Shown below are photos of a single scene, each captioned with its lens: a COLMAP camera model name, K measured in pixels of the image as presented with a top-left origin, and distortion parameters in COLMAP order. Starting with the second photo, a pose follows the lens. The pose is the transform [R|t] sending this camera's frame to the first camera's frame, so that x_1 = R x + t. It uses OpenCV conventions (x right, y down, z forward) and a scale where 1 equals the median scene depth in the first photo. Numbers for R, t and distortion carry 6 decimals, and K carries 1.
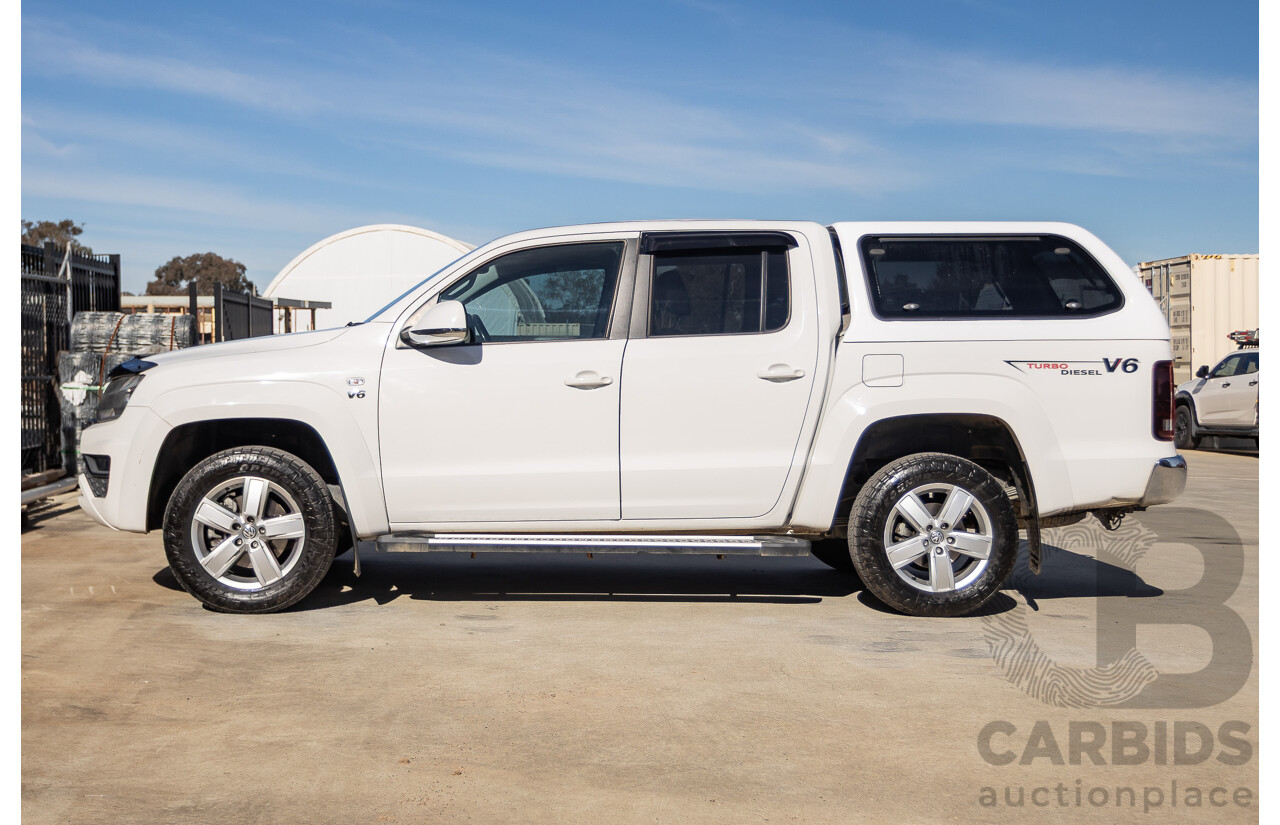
lens RADIAL K [[2043.8, 0, 644.9], [0, 2043.8, 404.3], [0, 0, 1]] dist [-0.007663, 0.000000]
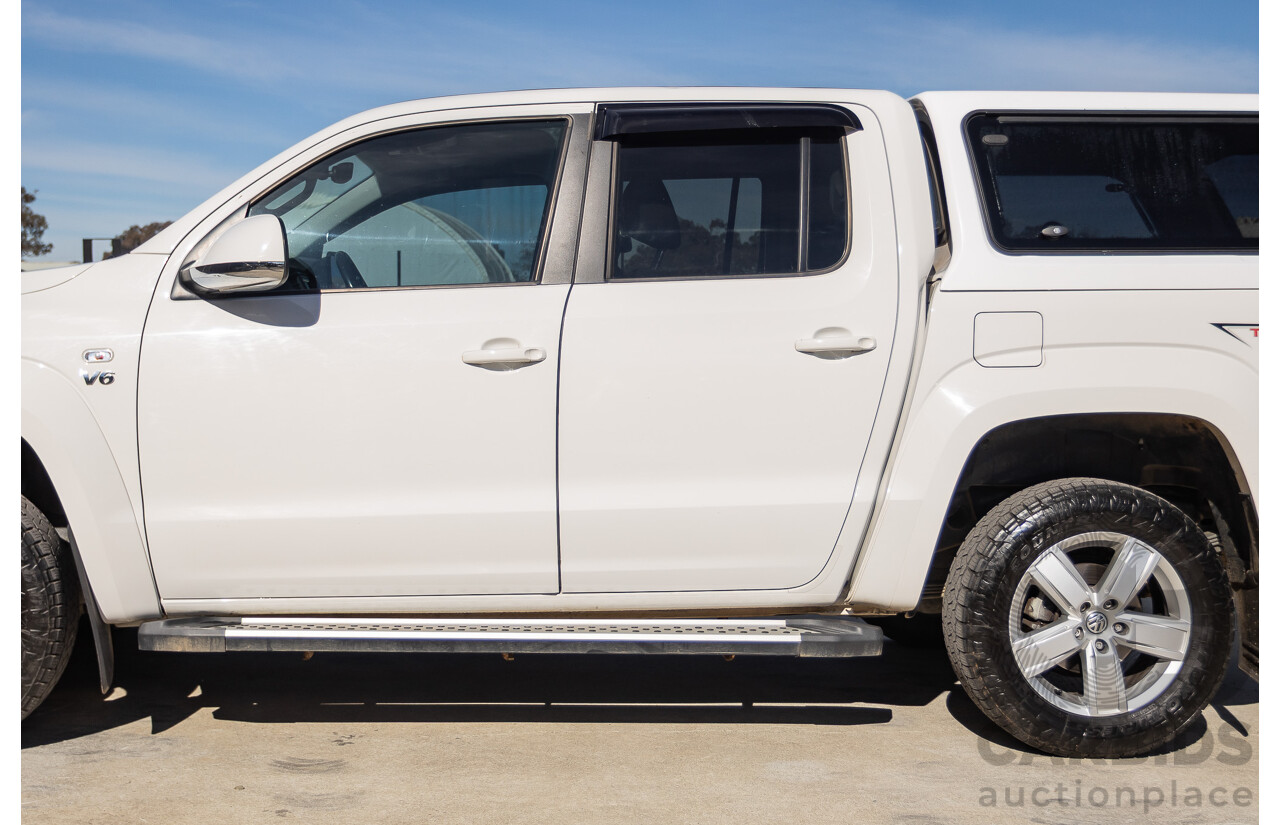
lens RADIAL K [[2043.8, 0, 646.9], [0, 2043.8, 419.5], [0, 0, 1]] dist [-0.007663, 0.000000]
pose [[0.999921, 0.002401, 0.012314, 0.005689], [-0.002639, 0.999808, 0.019392, -0.004672], [-0.012265, -0.019423, 0.999736, 0.411545]]
